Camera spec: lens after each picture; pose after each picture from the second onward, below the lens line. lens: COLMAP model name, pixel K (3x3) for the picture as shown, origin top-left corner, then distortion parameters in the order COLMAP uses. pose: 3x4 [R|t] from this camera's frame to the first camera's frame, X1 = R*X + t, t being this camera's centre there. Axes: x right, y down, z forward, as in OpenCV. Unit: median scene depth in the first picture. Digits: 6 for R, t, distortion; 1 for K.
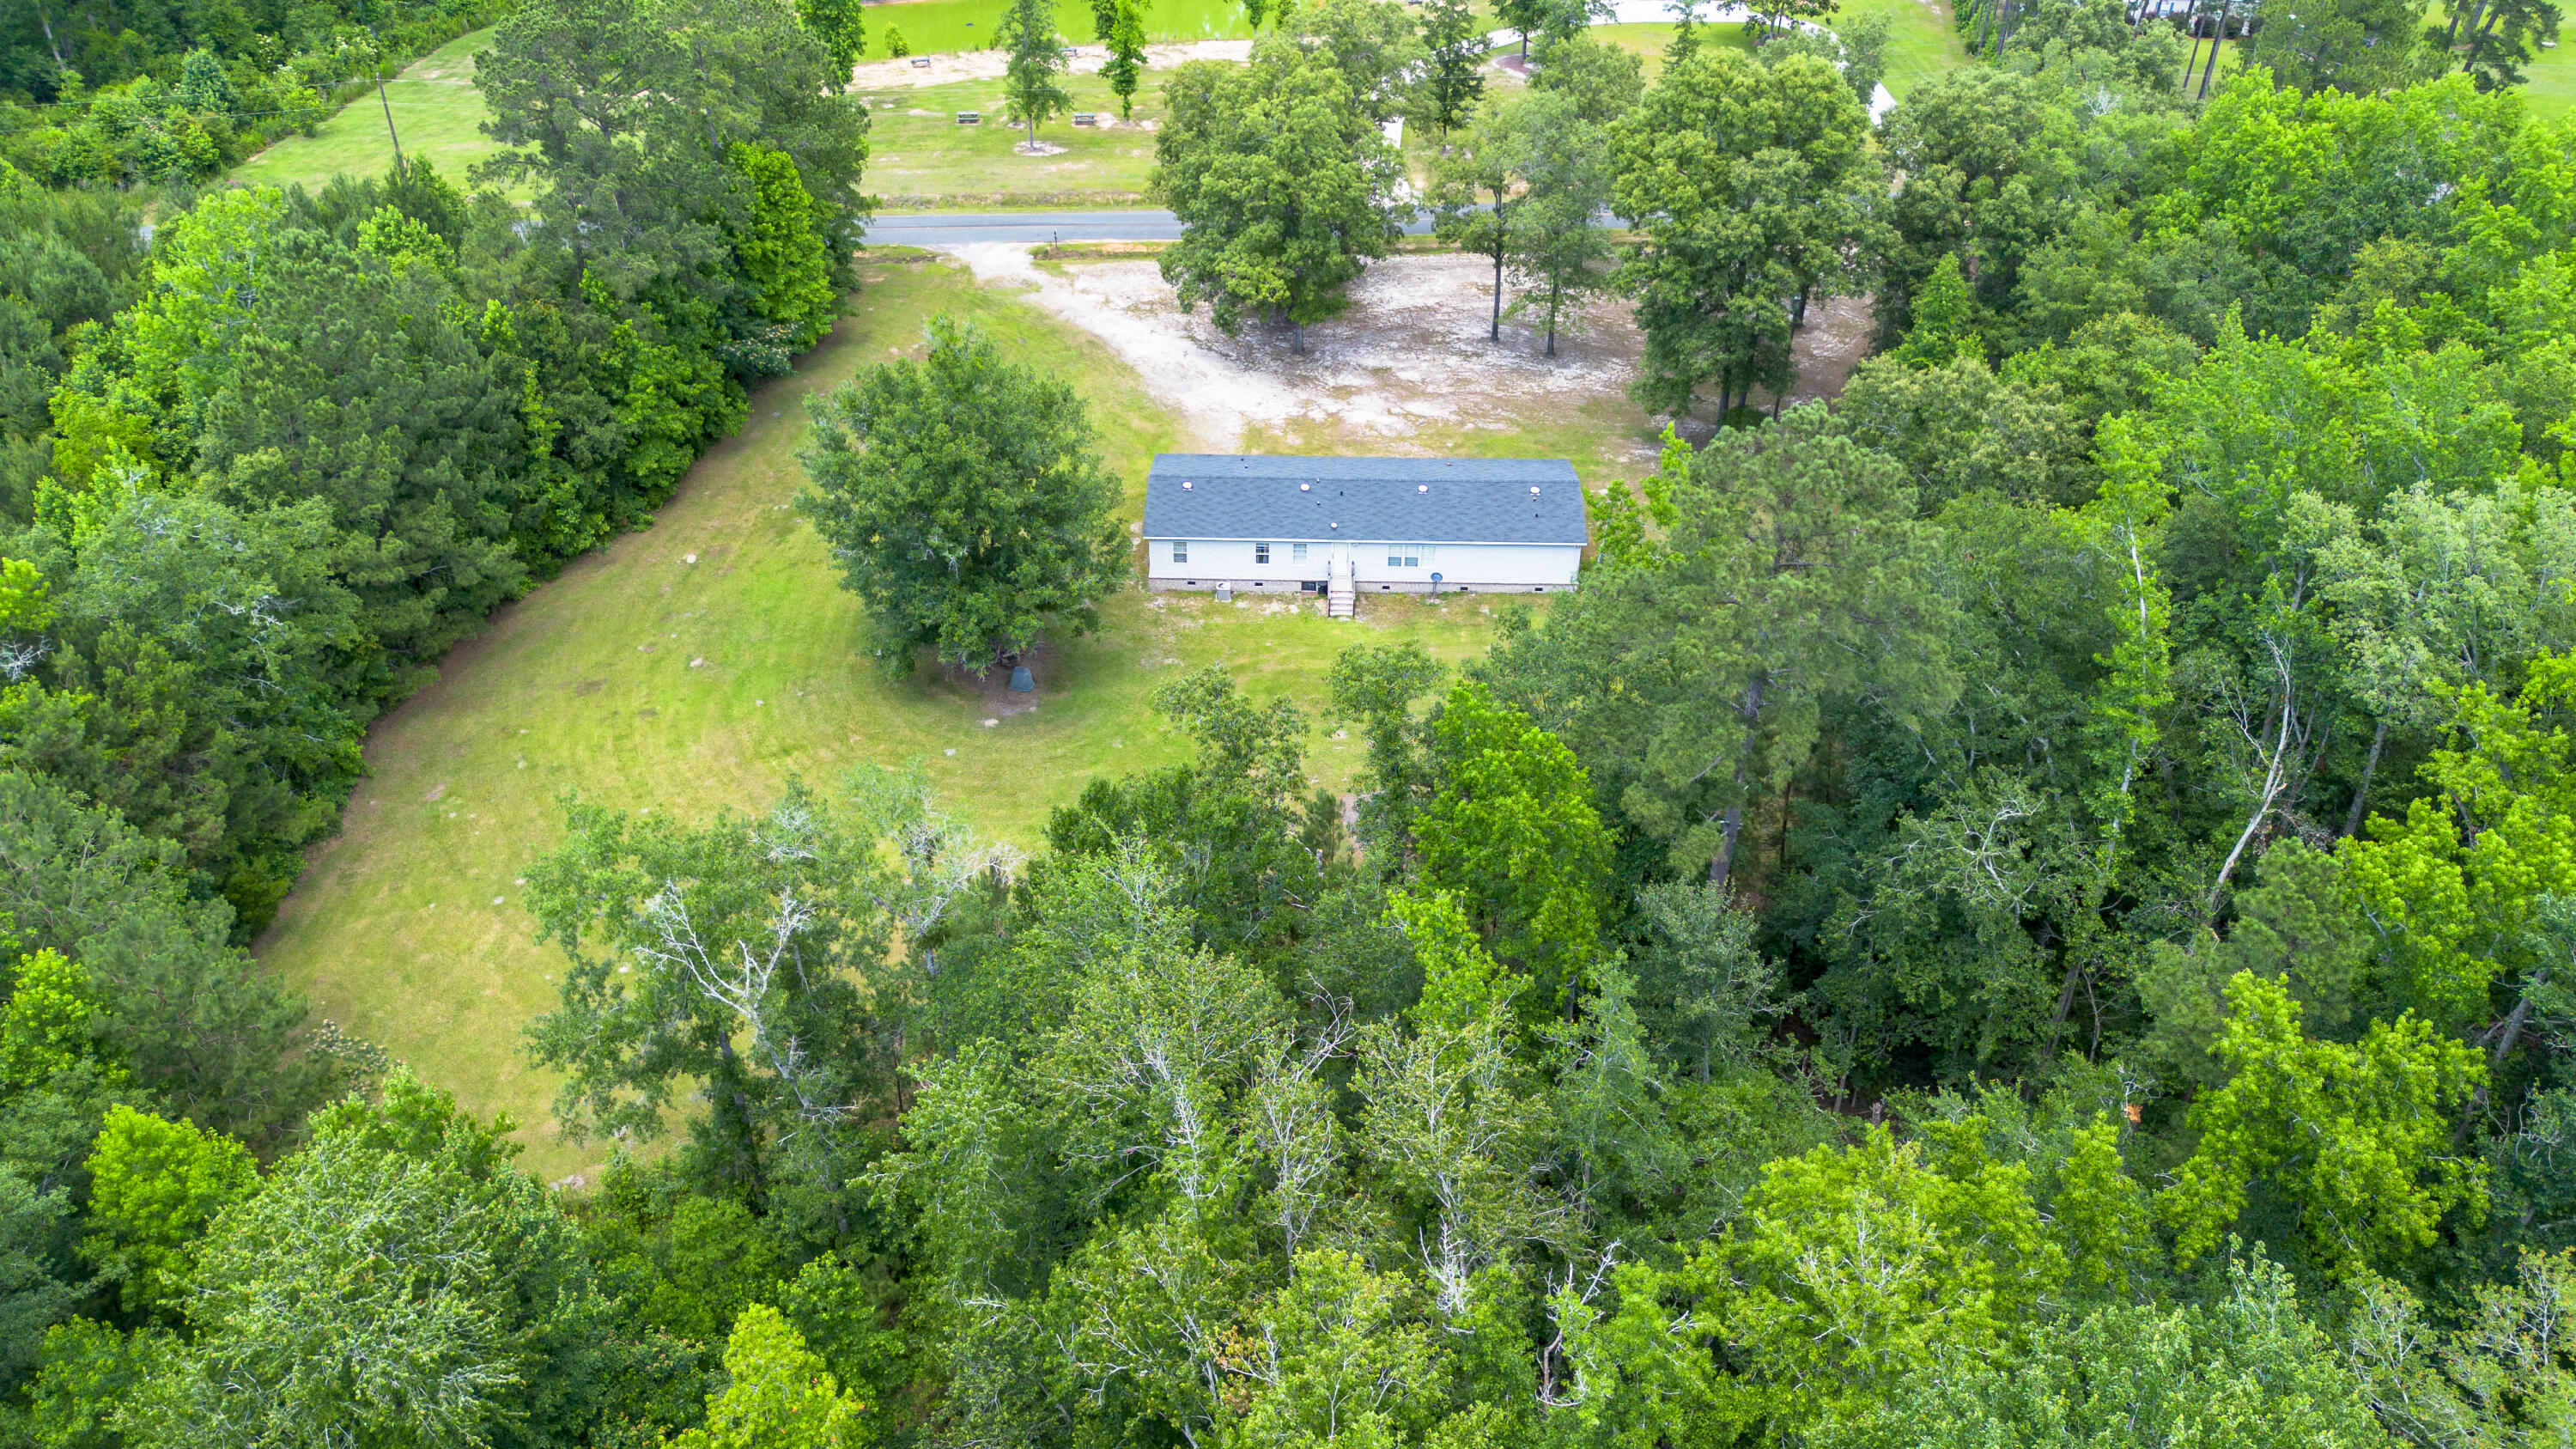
lens RADIAL K [[1816.1, 0, 1290.4], [0, 1816.1, 725.0], [0, 0, 1]] dist [0.061238, -0.062535]
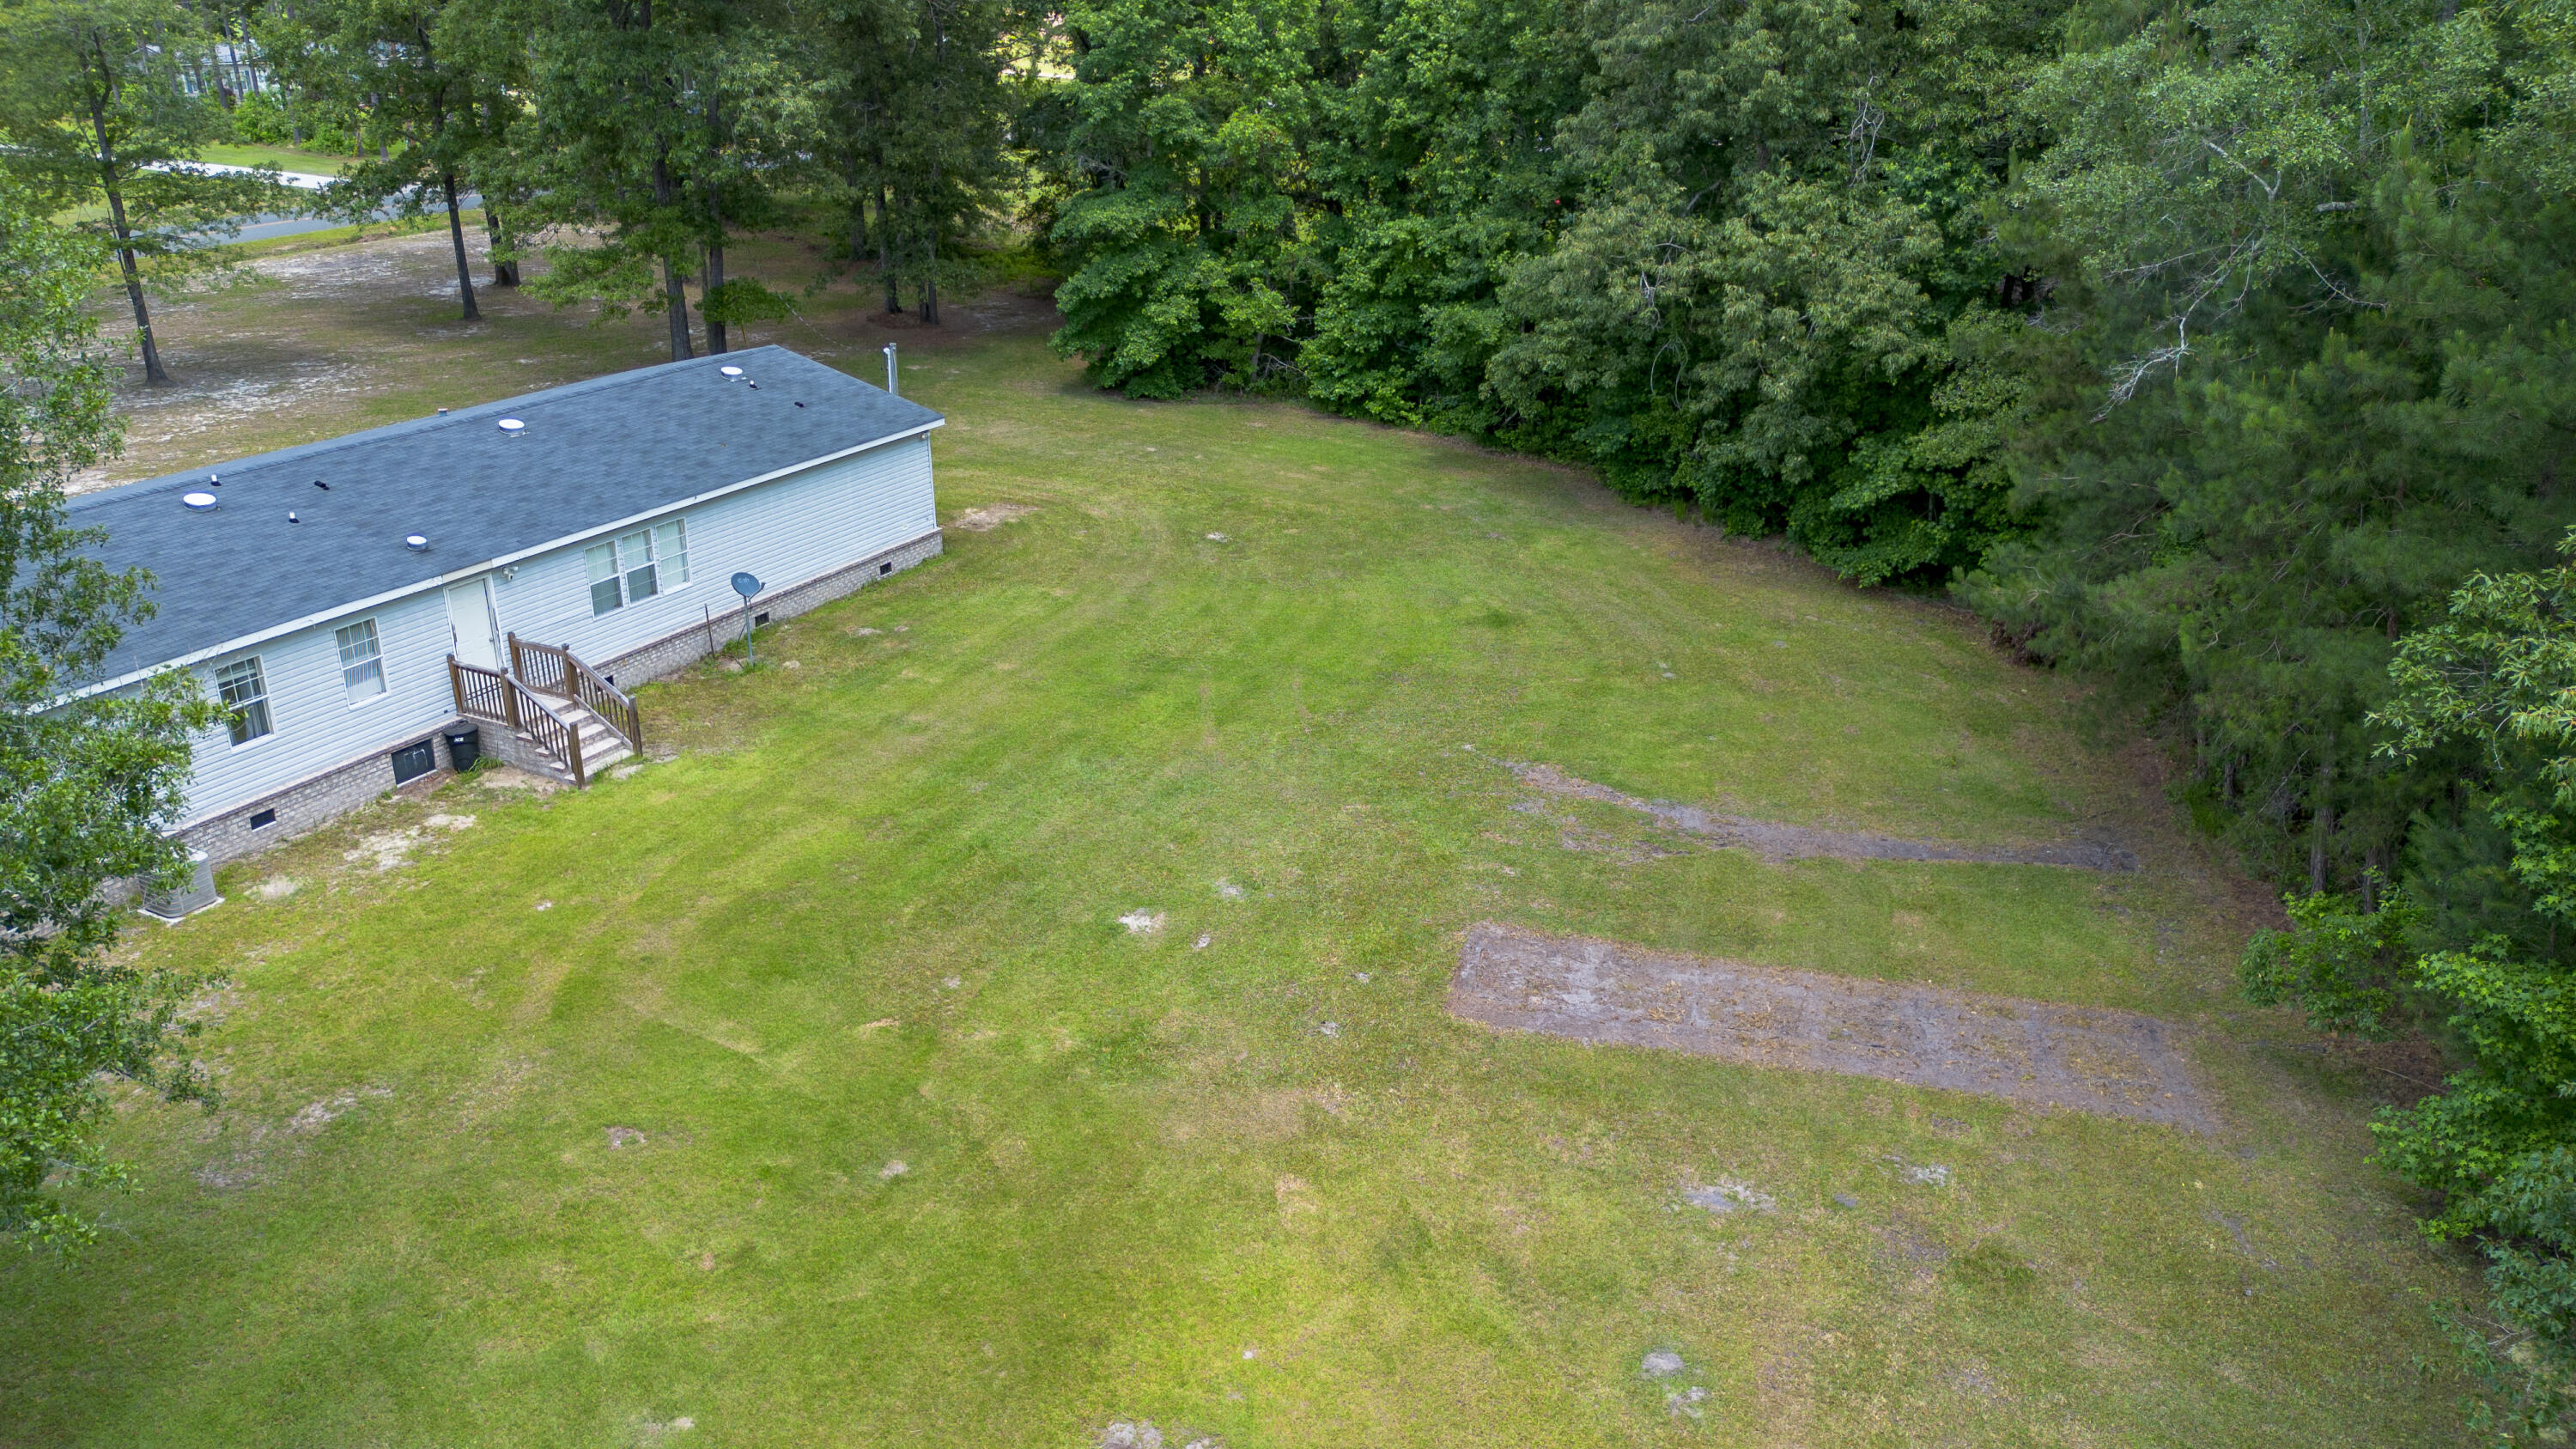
lens RADIAL K [[1816.1, 0, 1284.9], [0, 1816.1, 736.1], [0, 0, 1]] dist [0.061238, -0.062535]
pose [[0.430525, -0.345817, 0.833702, -0.185794], [0.494521, 0.863085, 0.102634, -0.039206], [-0.755048, 0.368097, 0.542593, 0.724340]]
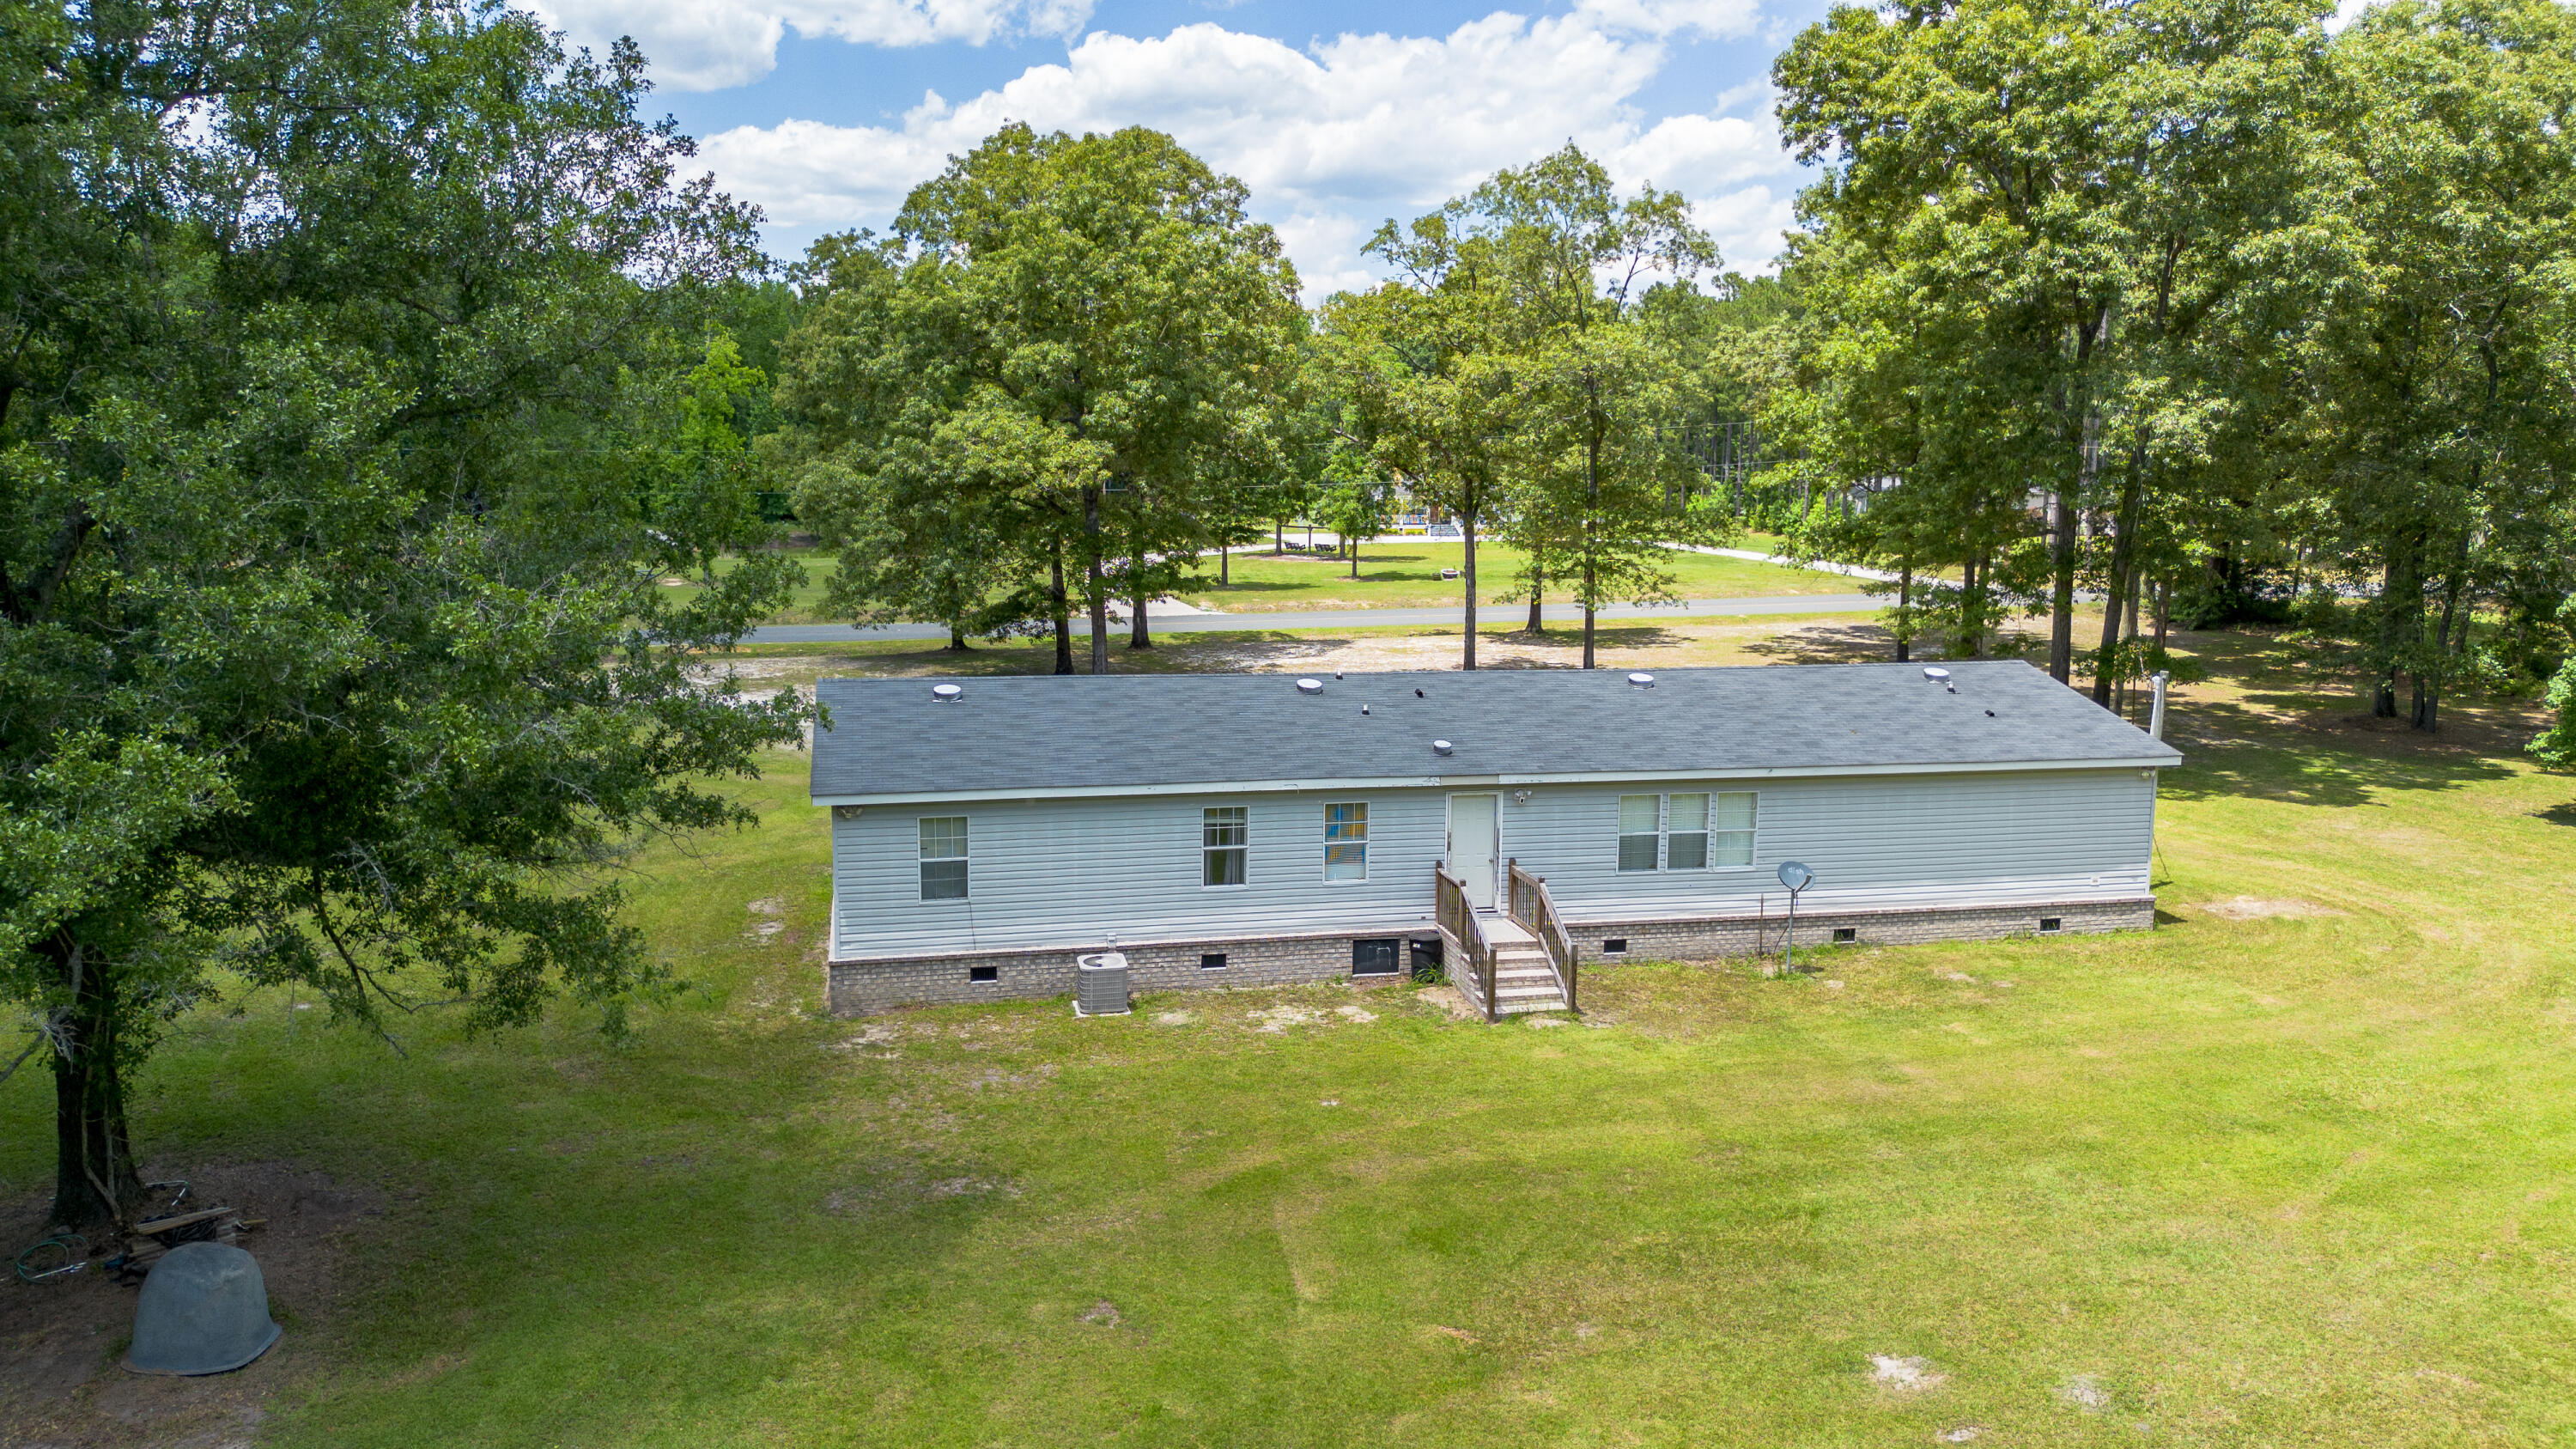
lens RADIAL K [[1816.1, 0, 1297.4], [0, 1816.1, 721.7], [0, 0, 1]] dist [0.061238, -0.062535]
pose [[0.972084, -0.028769, 0.232864, -0.073001], [0.126018, 0.901180, -0.414723, 0.012886], [-0.197921, 0.432490, 0.879647, 0.724311]]
